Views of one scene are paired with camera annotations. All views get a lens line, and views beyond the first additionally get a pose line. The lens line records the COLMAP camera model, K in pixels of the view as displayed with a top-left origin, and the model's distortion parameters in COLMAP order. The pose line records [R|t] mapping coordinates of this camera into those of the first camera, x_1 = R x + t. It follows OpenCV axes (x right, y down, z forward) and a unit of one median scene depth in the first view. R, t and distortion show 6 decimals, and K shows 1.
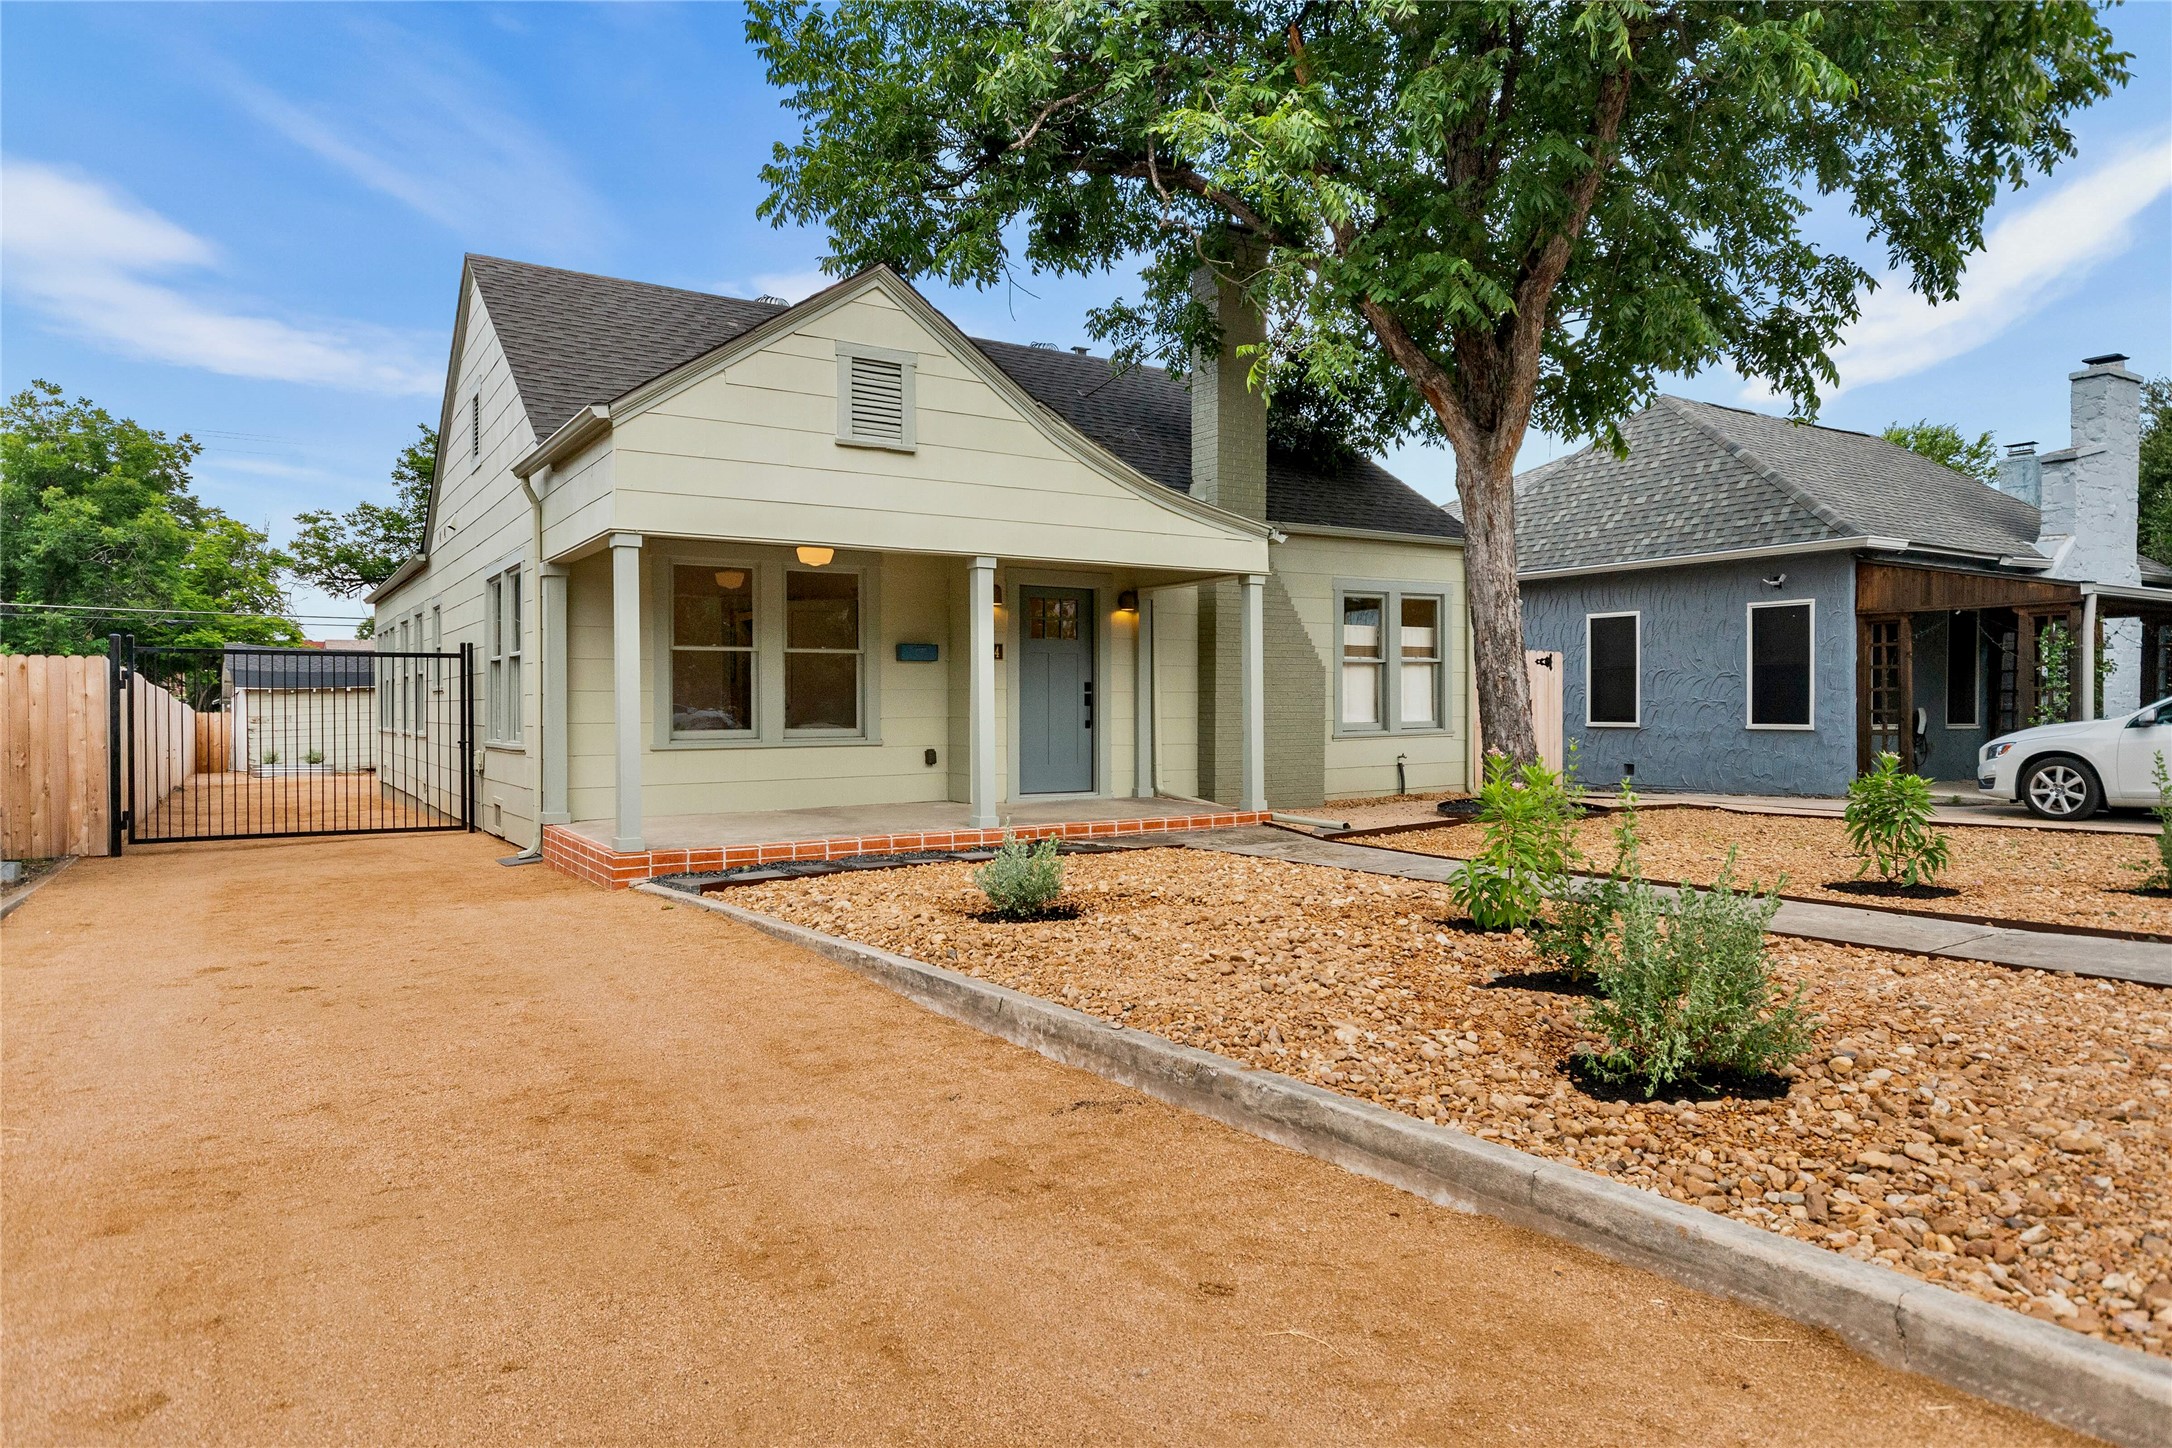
lens RADIAL K [[1346.5, 0, 1082.3], [0, 1346.5, 702.2], [0, 0, 1]] dist [0.000856, 0.000609]
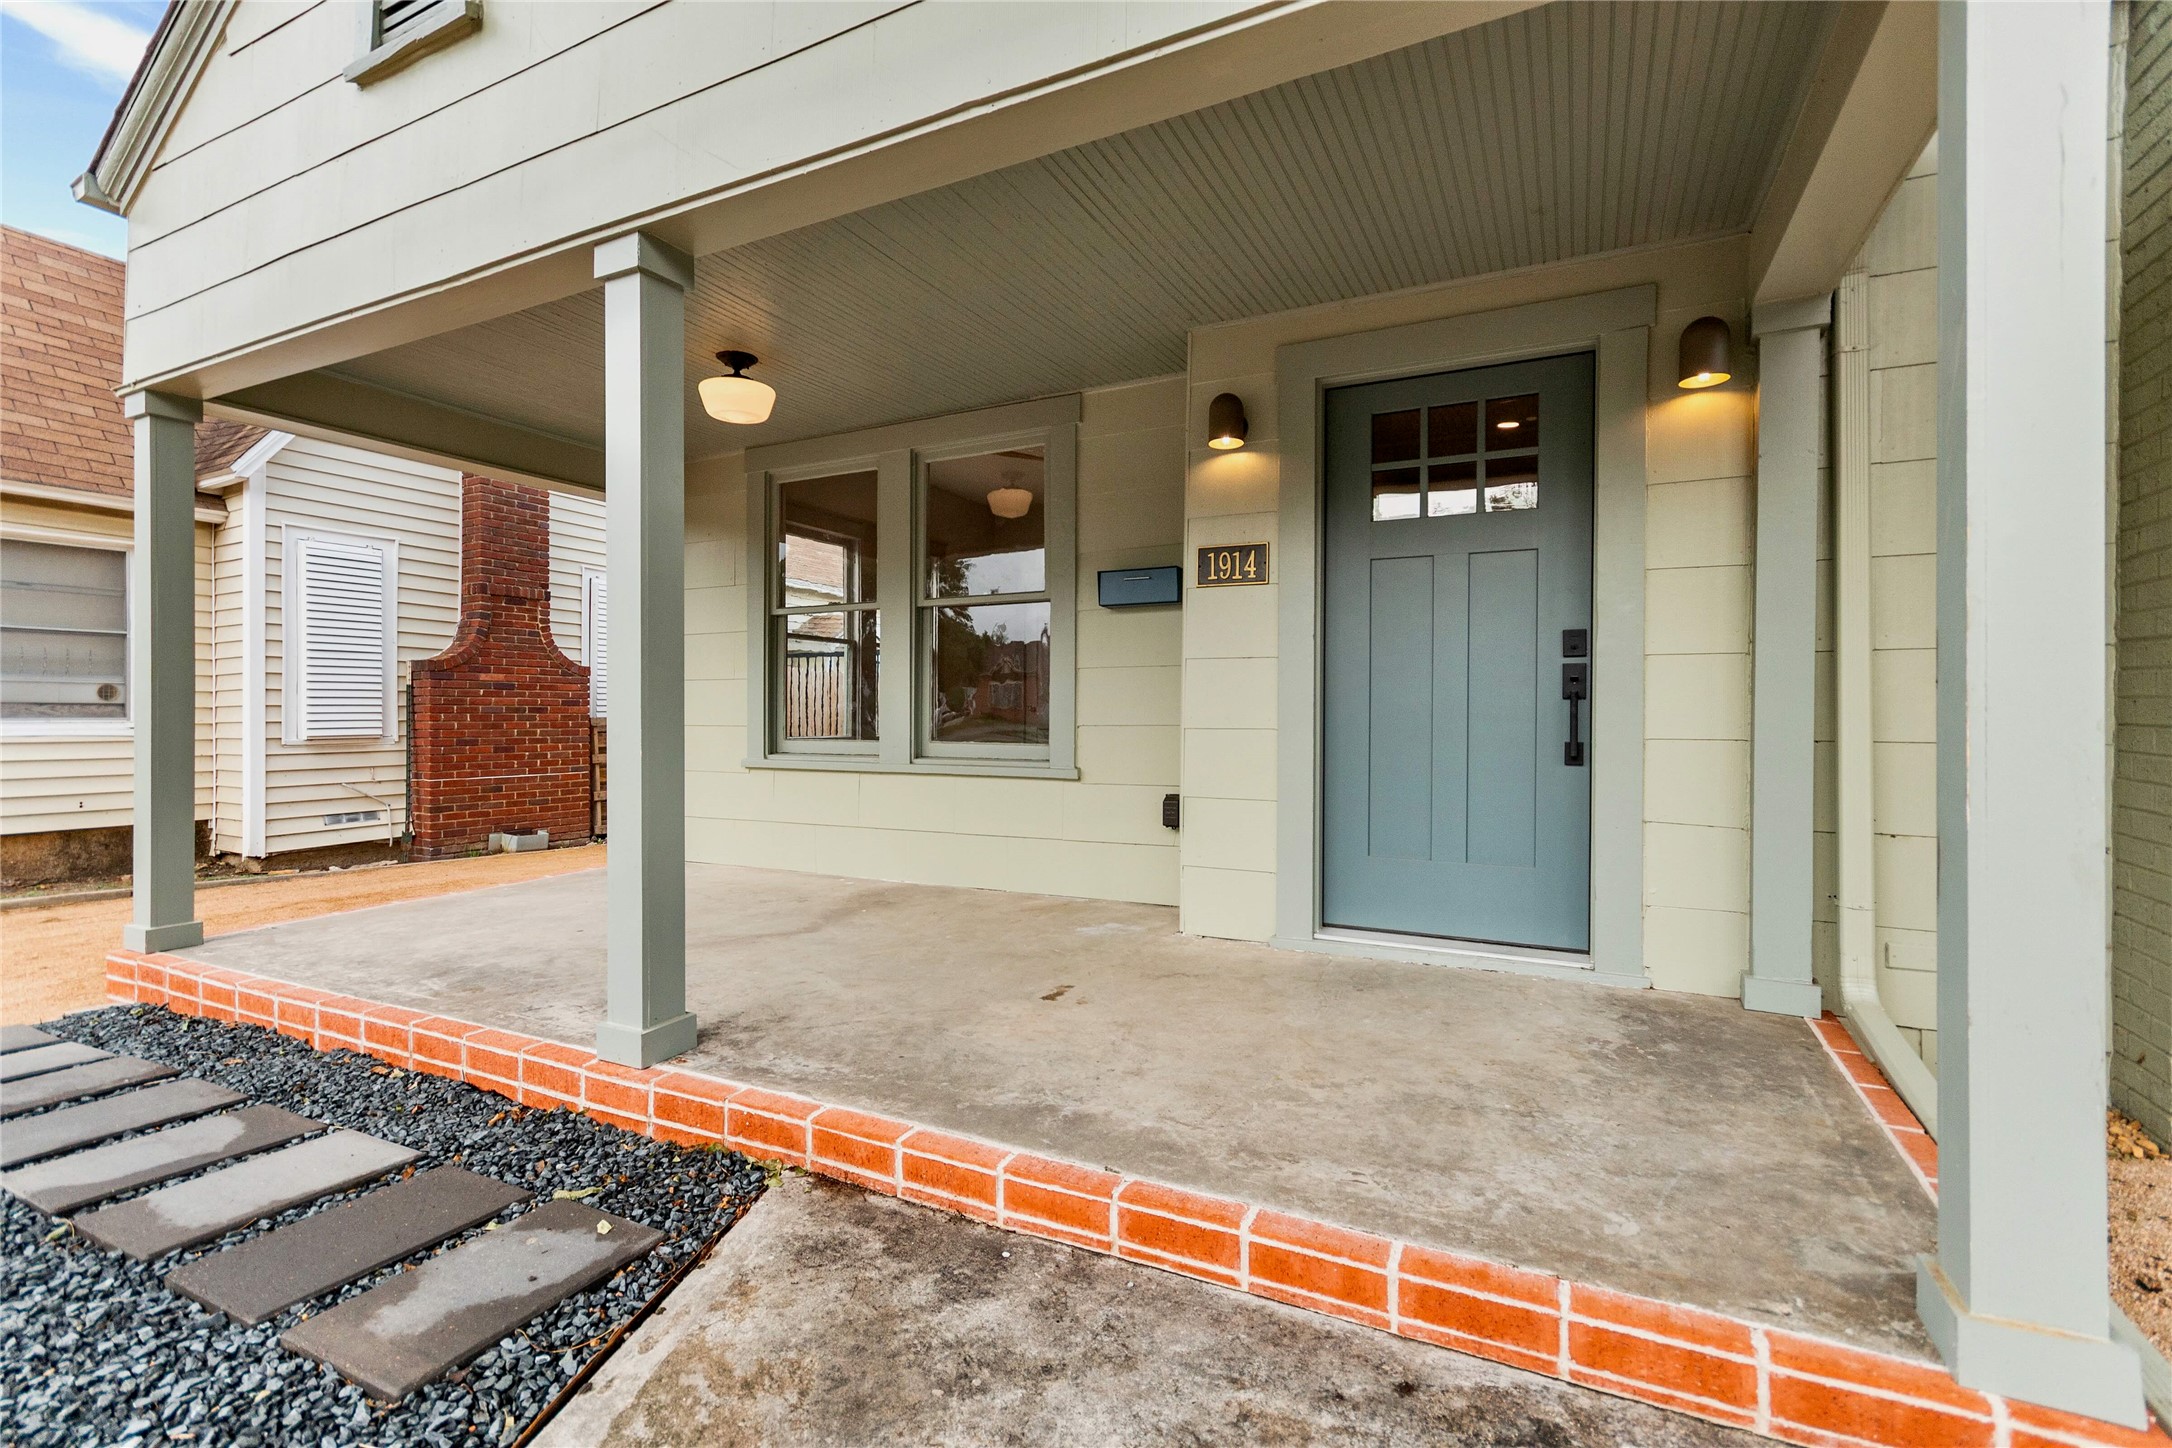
lens RADIAL K [[969.6, 0, 1084.8], [0, 969.6, 722.6], [0, 0, 1]] dist [0.003556, 0.000442]
pose [[0.509254, 0.014178, -0.860499, 0.150306], [-0.000511, 0.999869, 0.016172, 0.004853], [0.860616, -0.007796, 0.509195, 0.767225]]
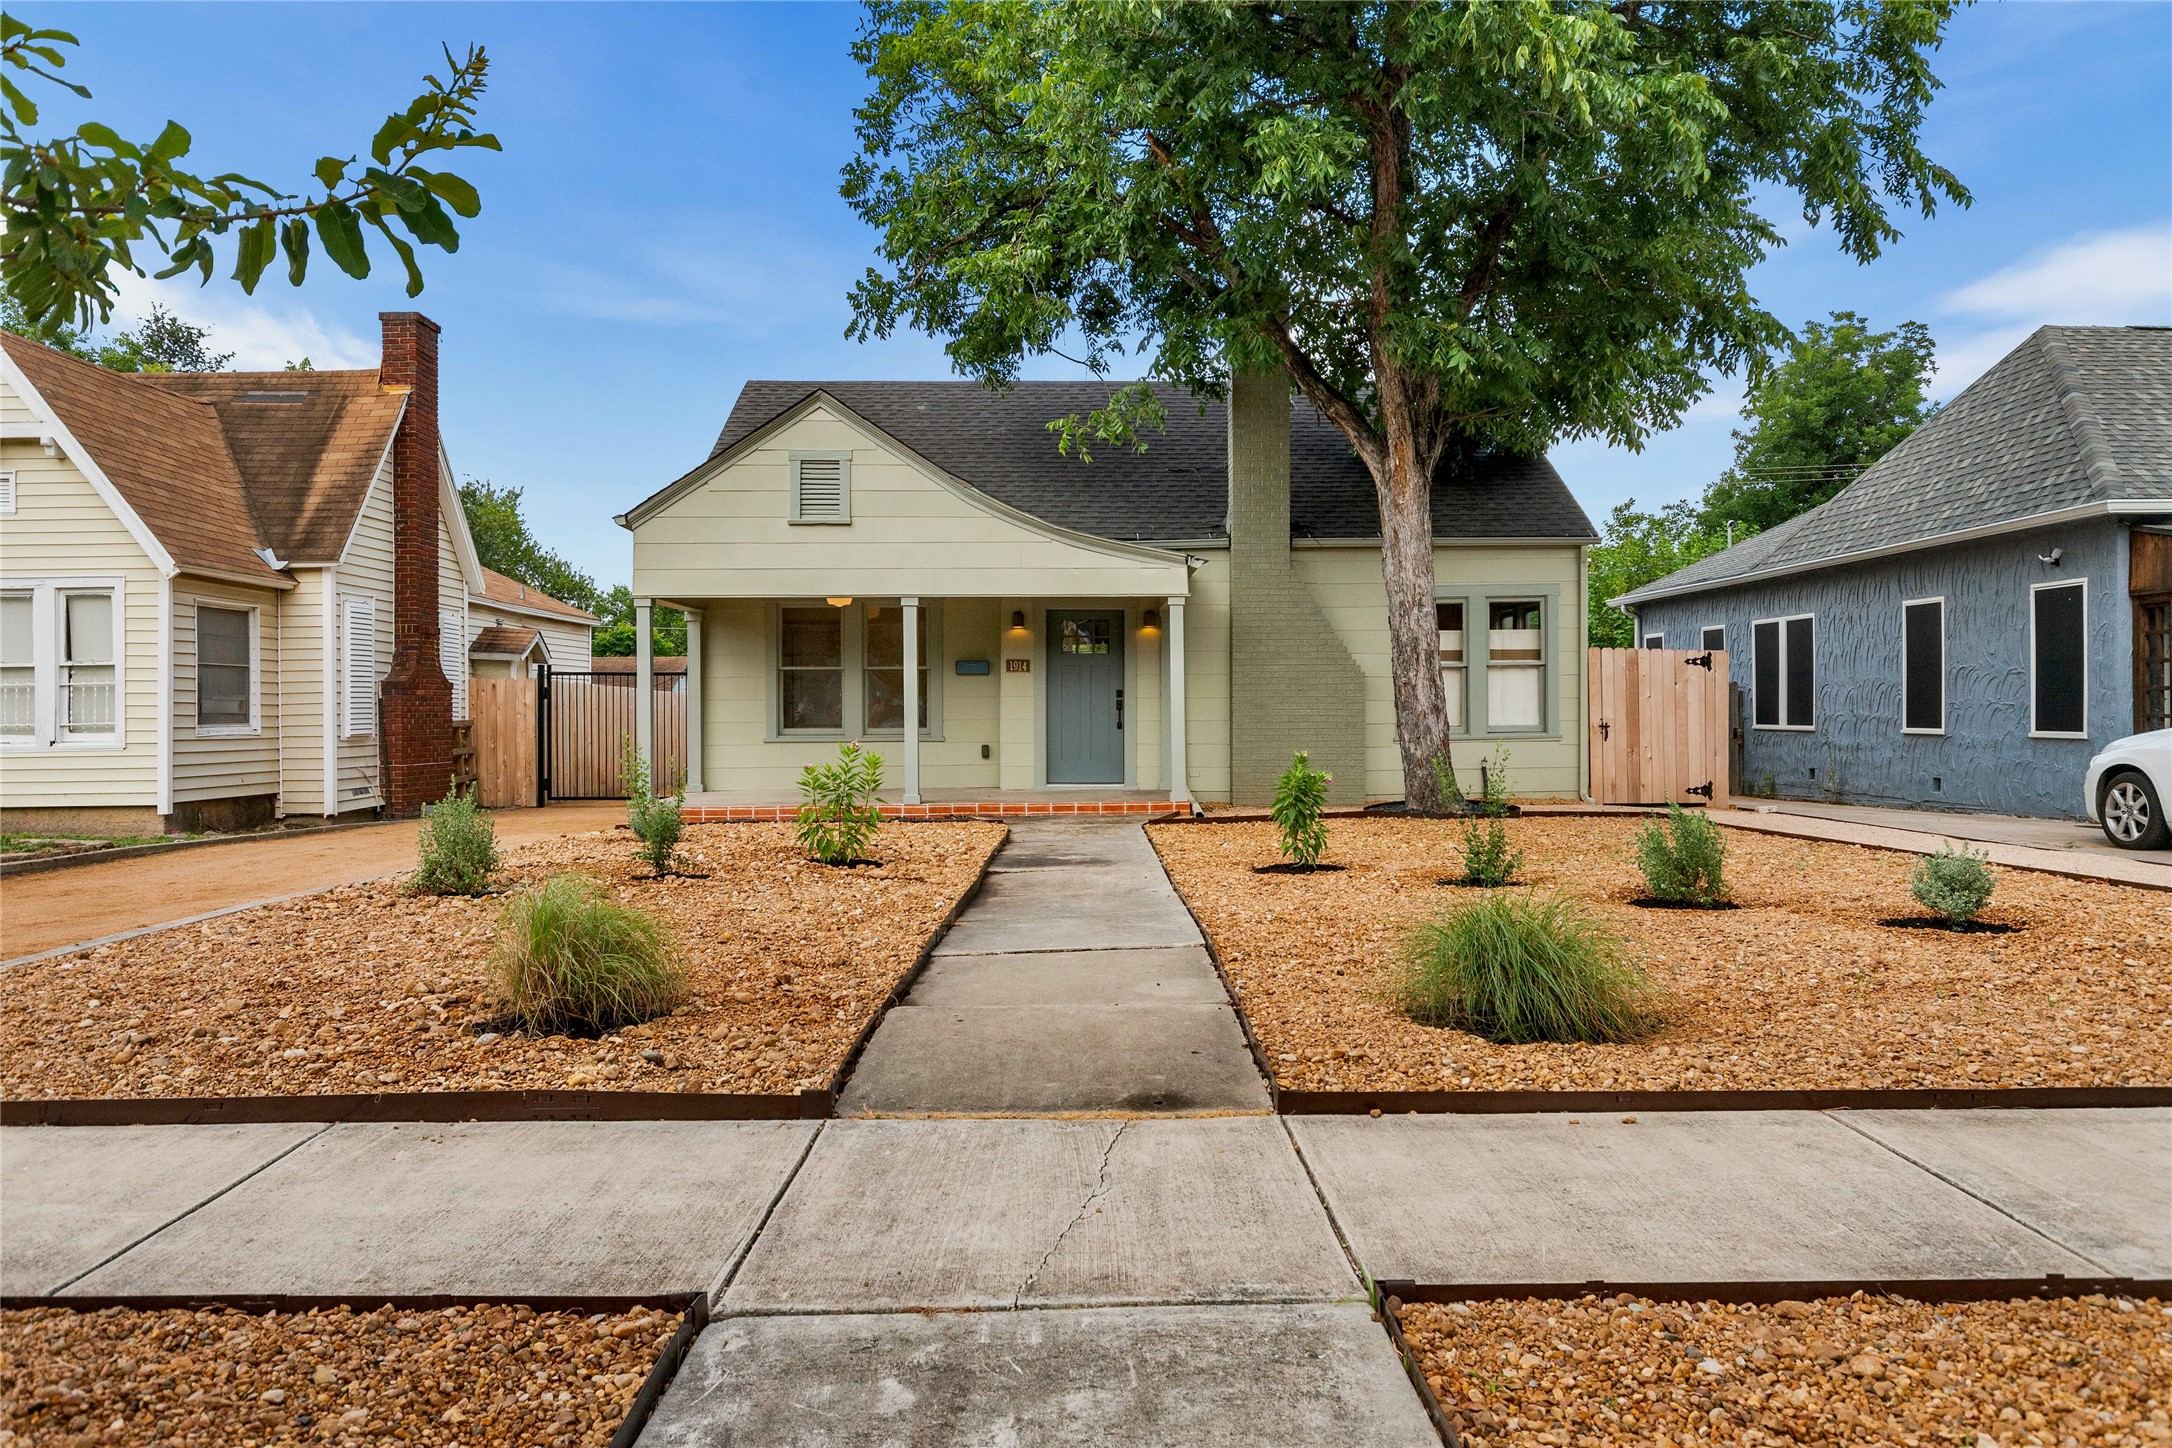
lens RADIAL K [[1506.0, 0, 1086.0], [0, 1506.0, 724.0], [0, 0, 1]] dist [0.001940, 0.000407]
pose [[0.846580, 0.004765, -0.532239, 0.672342], [0.002789, 0.999906, 0.013388, -0.002839], [0.532253, -0.012818, 0.846488, -0.121406]]
